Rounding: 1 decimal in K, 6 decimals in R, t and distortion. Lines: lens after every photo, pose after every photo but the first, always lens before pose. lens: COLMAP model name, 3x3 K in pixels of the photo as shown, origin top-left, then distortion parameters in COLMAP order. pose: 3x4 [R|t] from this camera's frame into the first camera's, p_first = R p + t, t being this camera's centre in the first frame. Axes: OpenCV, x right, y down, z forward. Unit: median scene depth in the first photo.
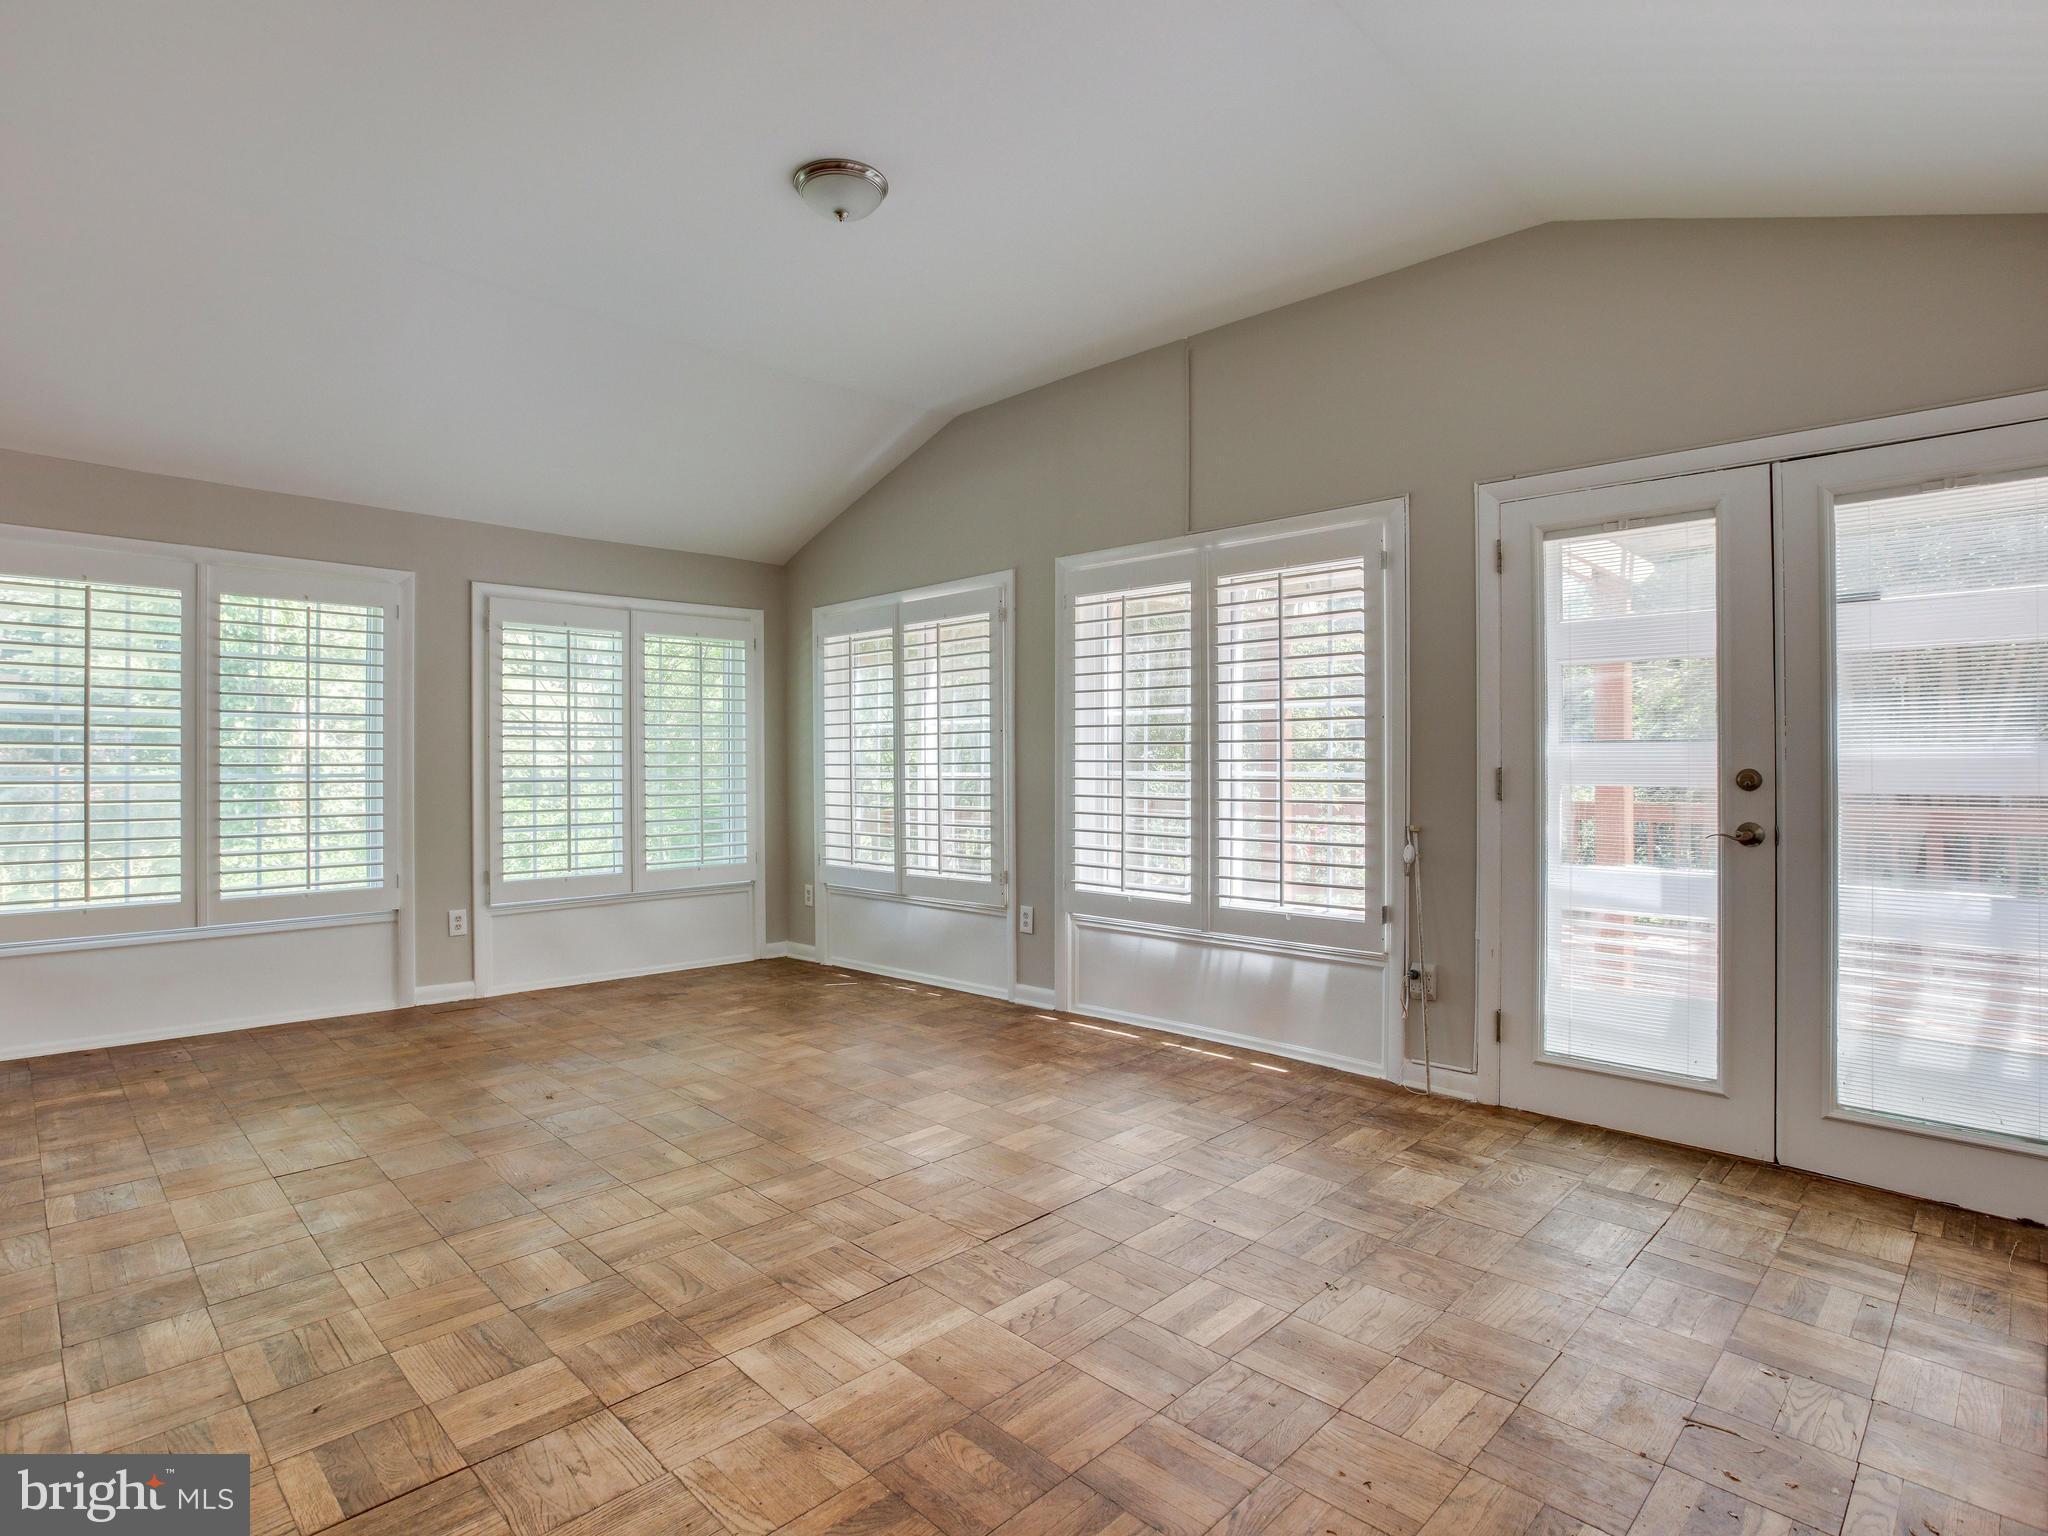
lens RADIAL K [[1068.6, 0, 1044.9], [0, 1068.6, 762.3], [0, 0, 1]] dist [-0.055611, 0.018245]
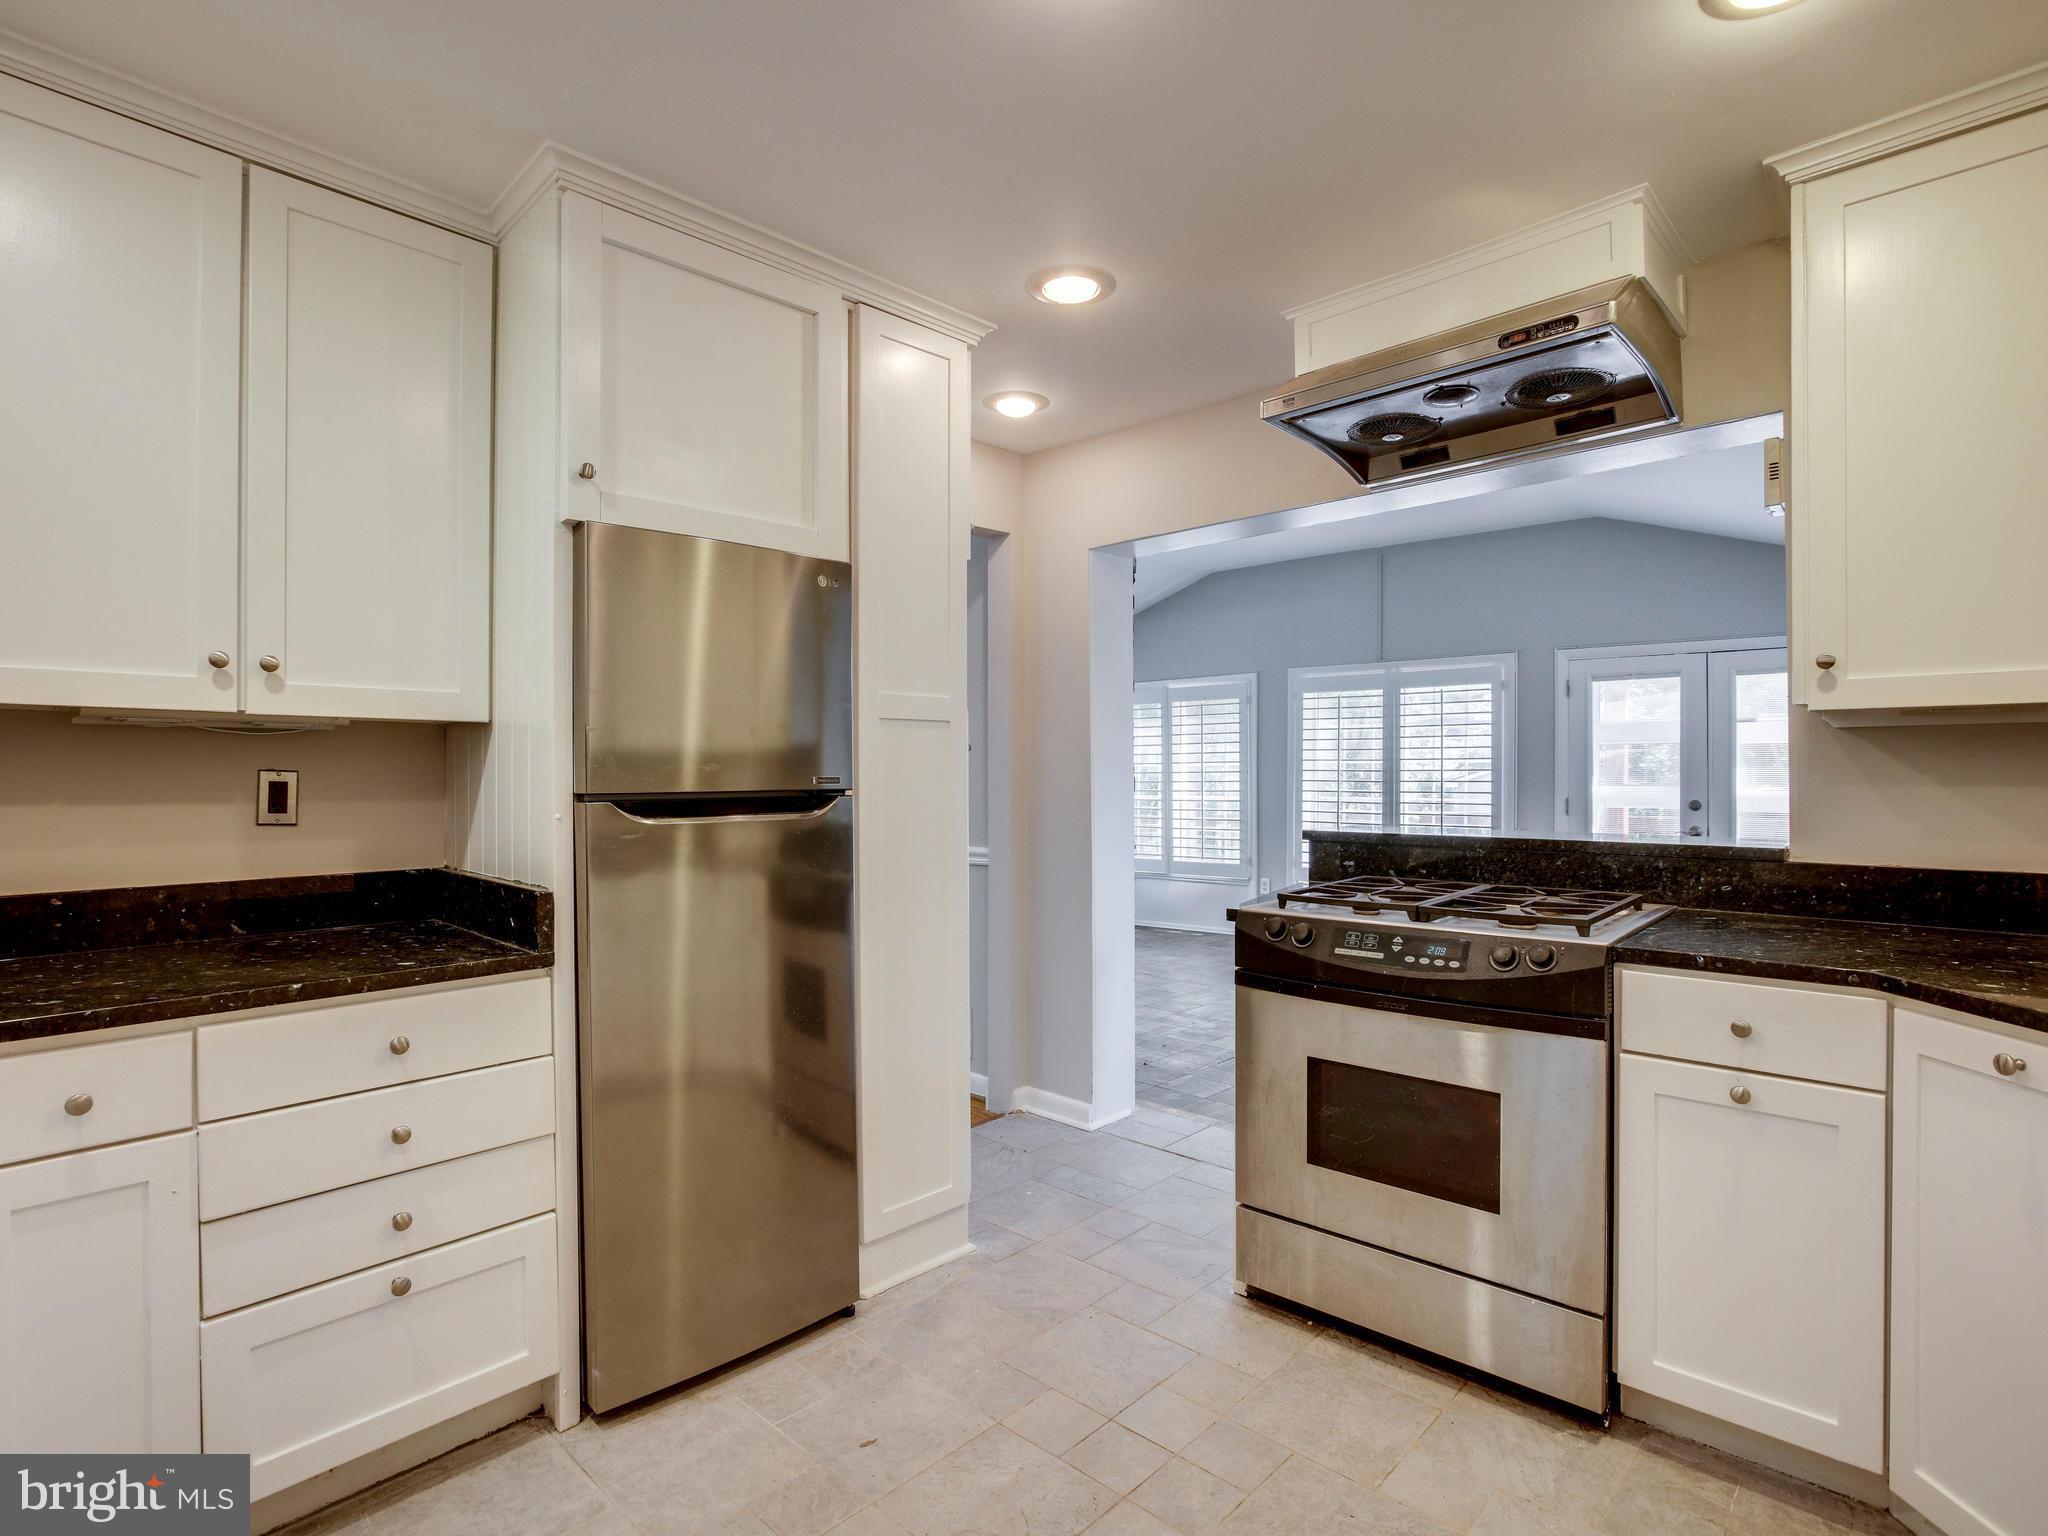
lens RADIAL K [[1068.6, 0, 1008.2], [0, 1068.6, 782.9], [0, 0, 1]] dist [-0.055611, 0.018245]
pose [[0.999747, -0.004186, -0.022086, -0.512486], [0.004485, 0.999899, 0.013504, -0.049605], [0.022027, -0.013600, 0.999665, -0.881101]]
